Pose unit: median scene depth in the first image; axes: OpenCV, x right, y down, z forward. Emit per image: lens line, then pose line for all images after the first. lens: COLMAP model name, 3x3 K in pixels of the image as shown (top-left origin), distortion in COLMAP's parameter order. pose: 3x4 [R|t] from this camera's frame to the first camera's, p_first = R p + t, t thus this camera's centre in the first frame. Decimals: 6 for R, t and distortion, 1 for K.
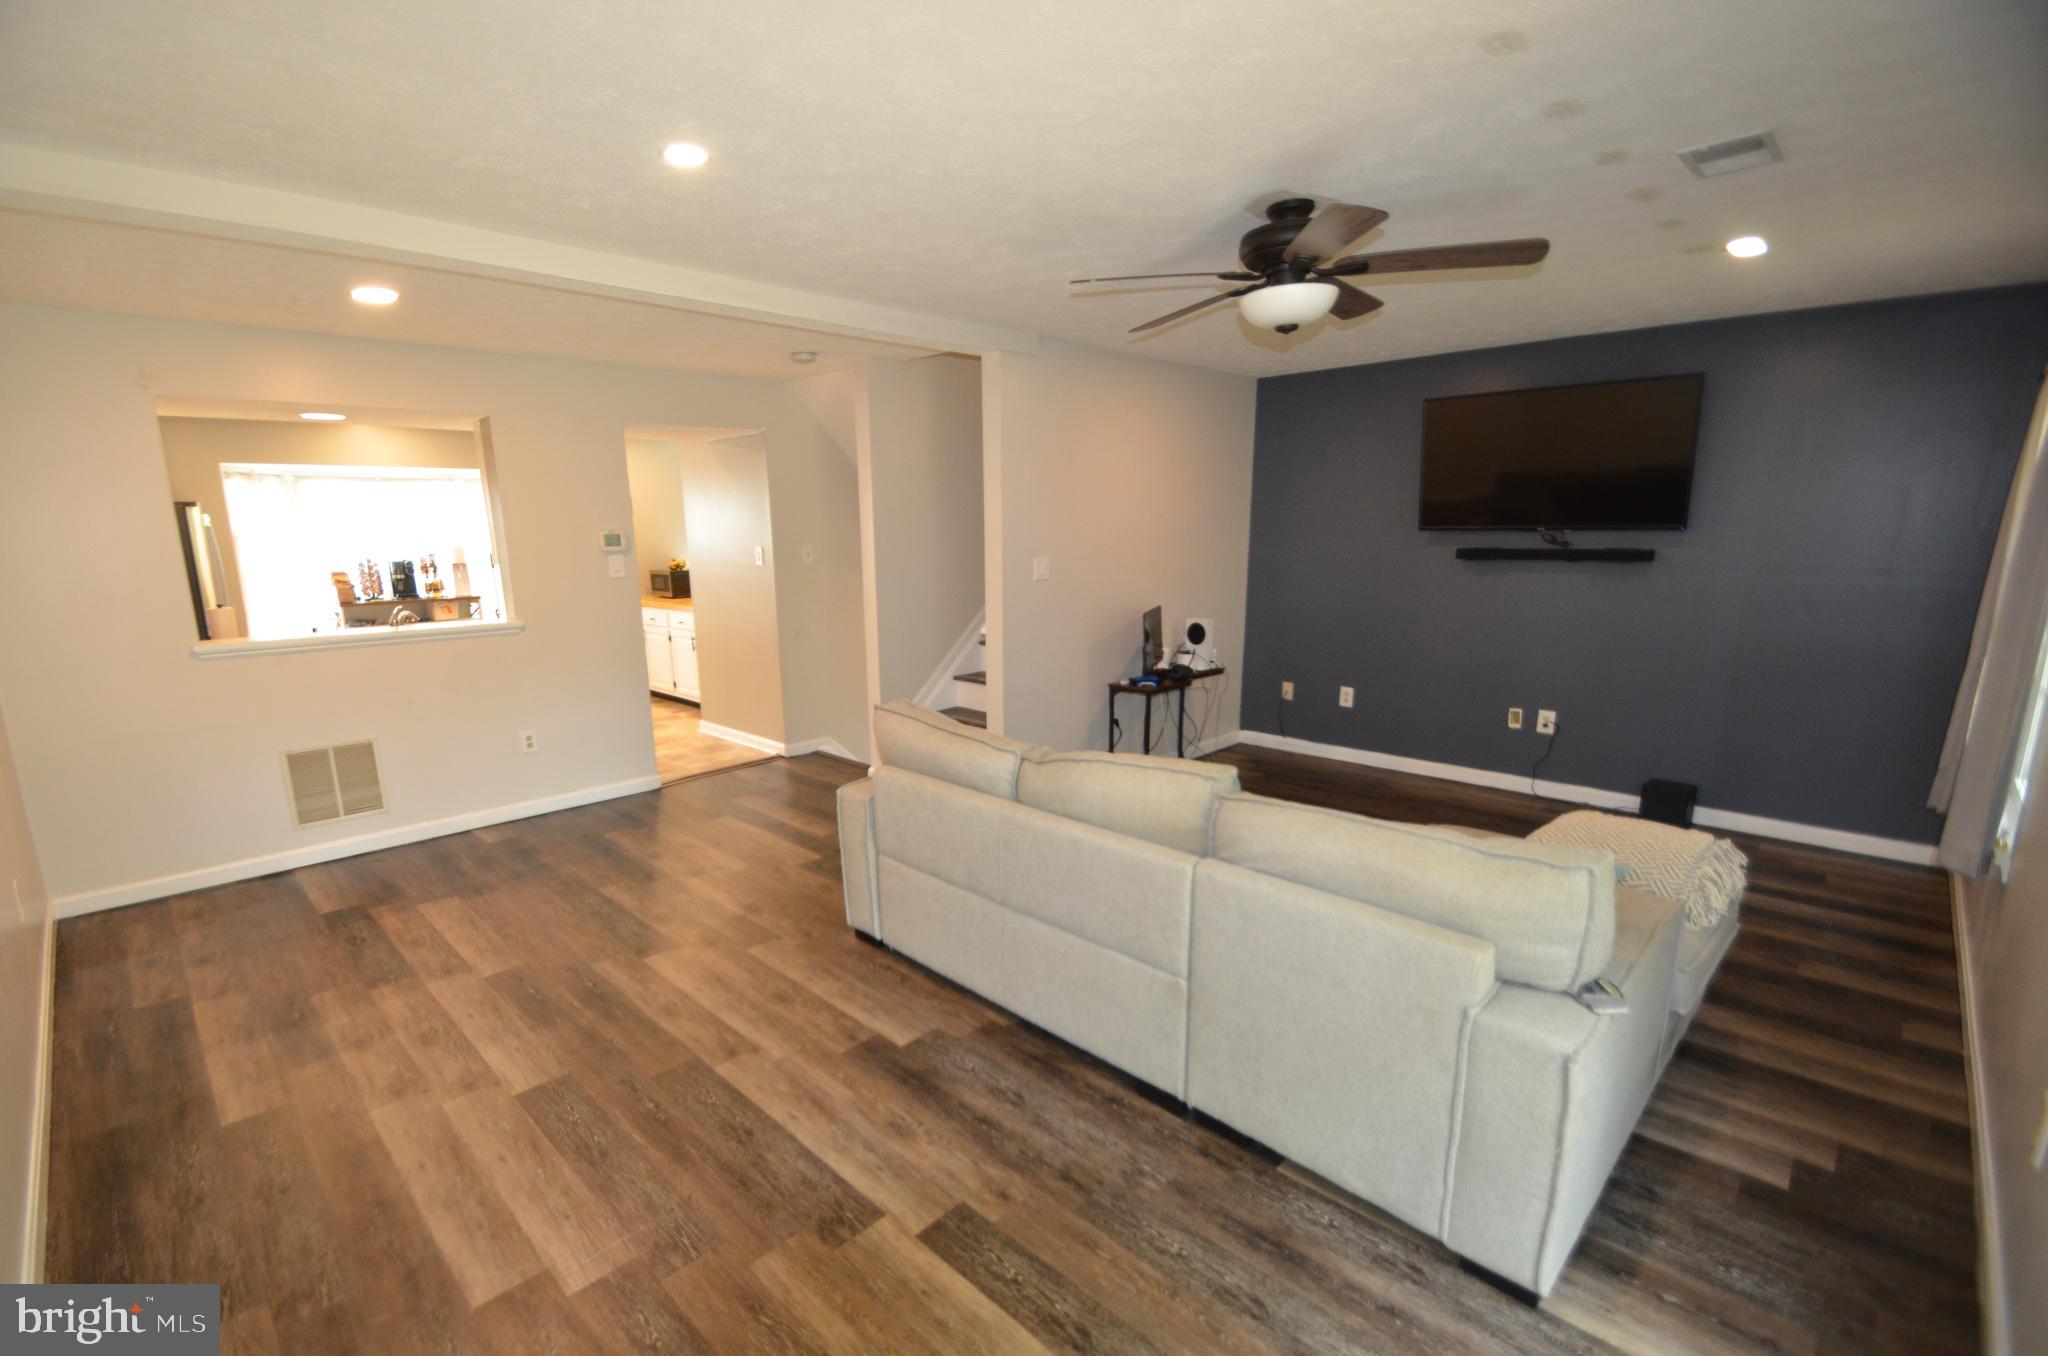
lens RADIAL K [[895.6, 0, 985.4], [0, 895.6, 723.3], [0, 0, 1]] dist [0.016409, -0.016552]
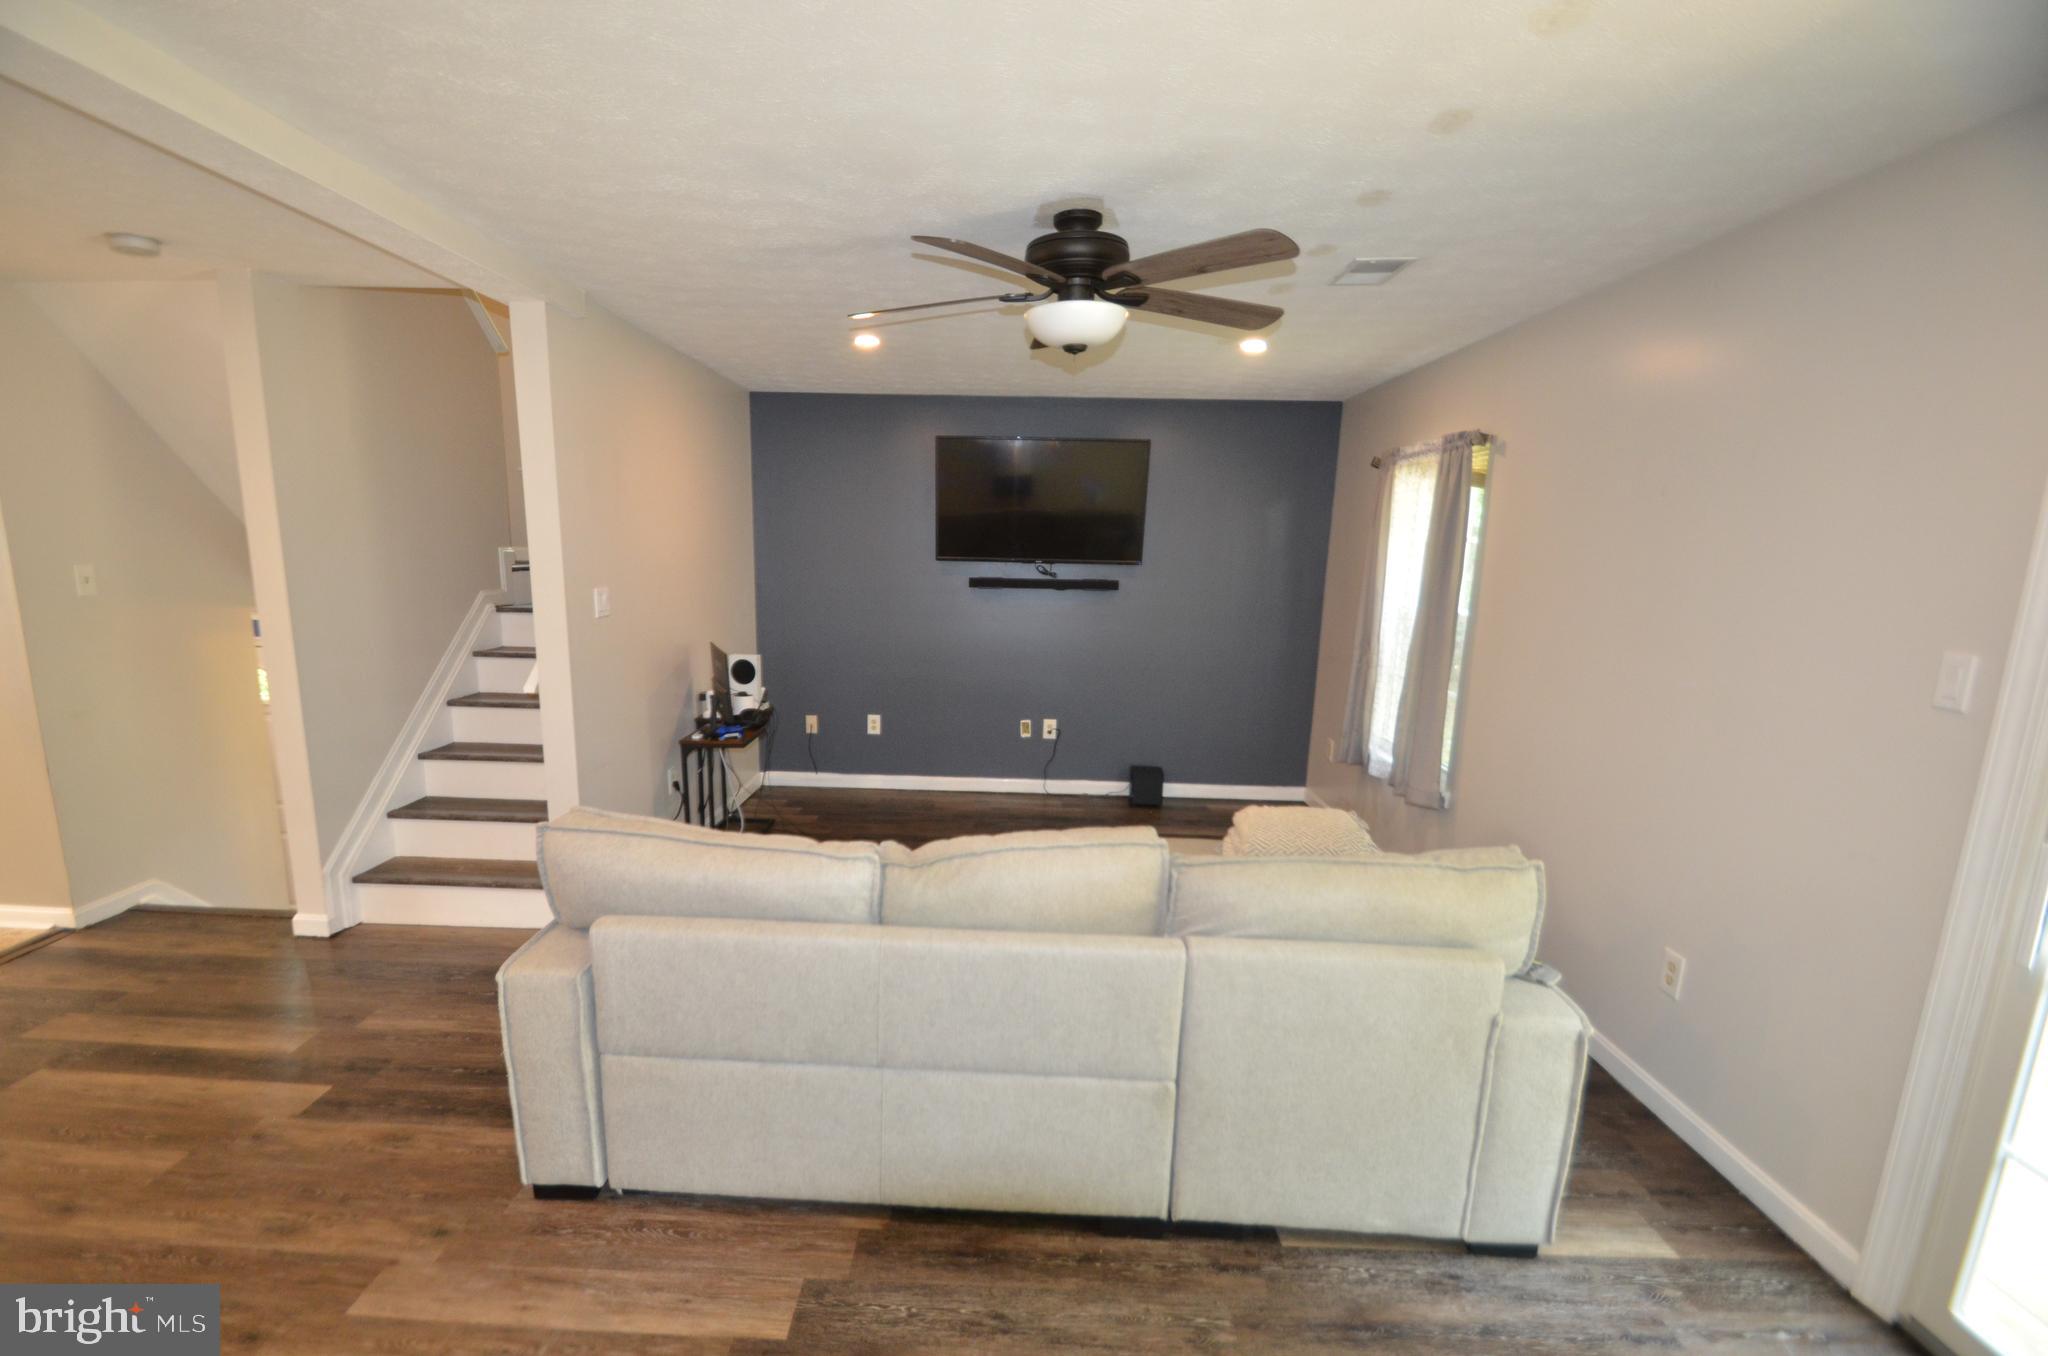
lens RADIAL K [[895.6, 0, 985.4], [0, 895.6, 723.3], [0, 0, 1]] dist [0.016409, -0.016552]
pose [[0.726968, -0.104284, 0.678707, -0.370465], [0.119964, 0.992488, 0.024003, -0.080373], [-0.676112, 0.063970, 0.734017, 0.372743]]
